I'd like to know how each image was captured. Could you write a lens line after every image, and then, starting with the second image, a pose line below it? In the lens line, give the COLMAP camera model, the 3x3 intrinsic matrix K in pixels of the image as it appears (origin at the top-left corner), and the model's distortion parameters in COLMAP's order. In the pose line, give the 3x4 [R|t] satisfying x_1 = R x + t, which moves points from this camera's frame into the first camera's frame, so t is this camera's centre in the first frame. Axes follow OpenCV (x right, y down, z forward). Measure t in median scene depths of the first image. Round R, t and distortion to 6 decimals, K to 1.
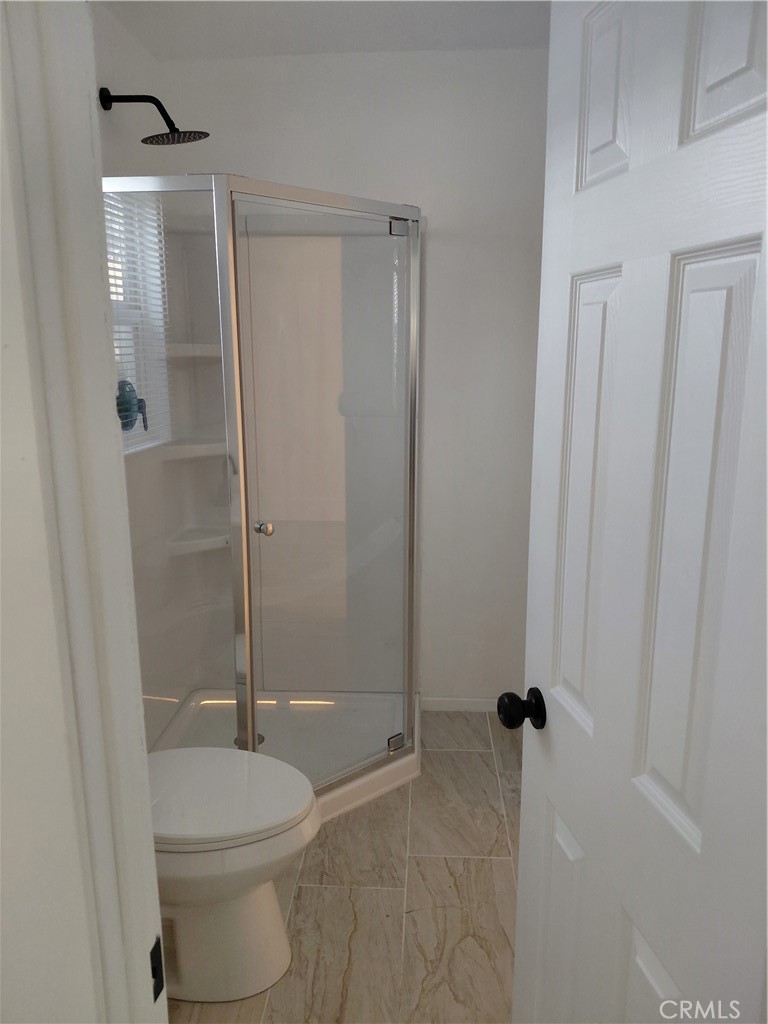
lens RADIAL K [[762.3, 0, 369.5], [0, 762.3, 499.3], [0, 0, 1]] dist [0.091339, -0.150285]
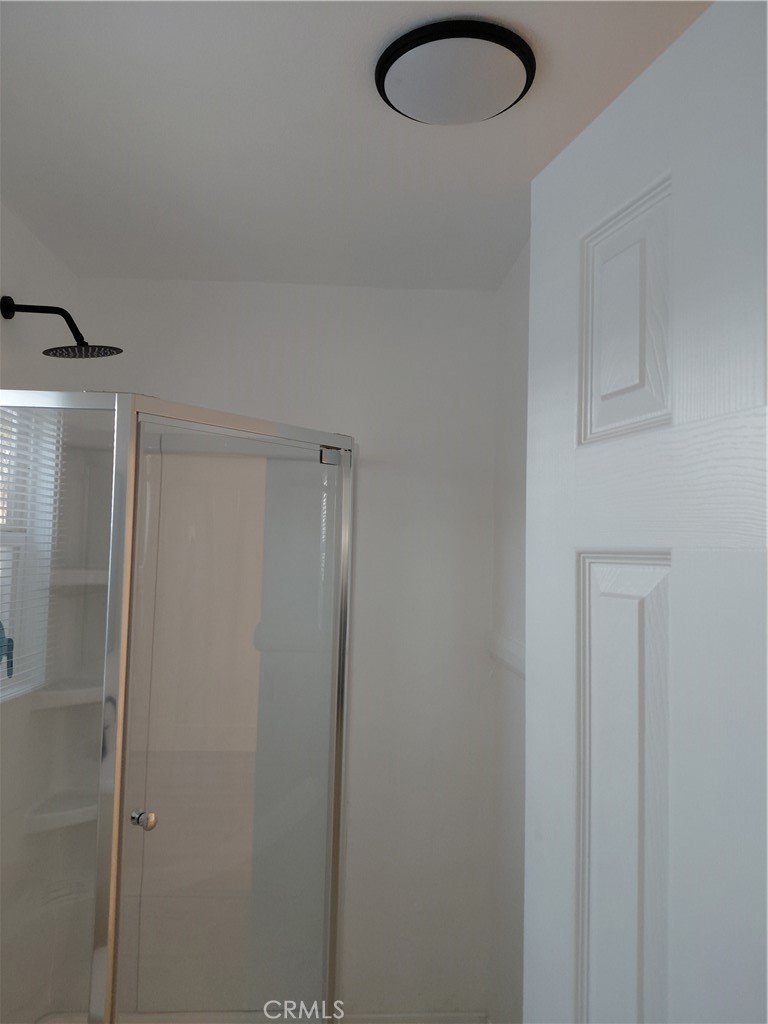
lens RADIAL K [[762.3, 0, 369.5], [0, 762.3, 499.3], [0, 0, 1]] dist [0.091339, -0.150285]
pose [[0.994241, 0.040962, 0.099034, -0.003523], [-0.013252, 0.963971, -0.265678, -0.073161], [-0.106349, 0.262835, 0.958962, 0.159857]]
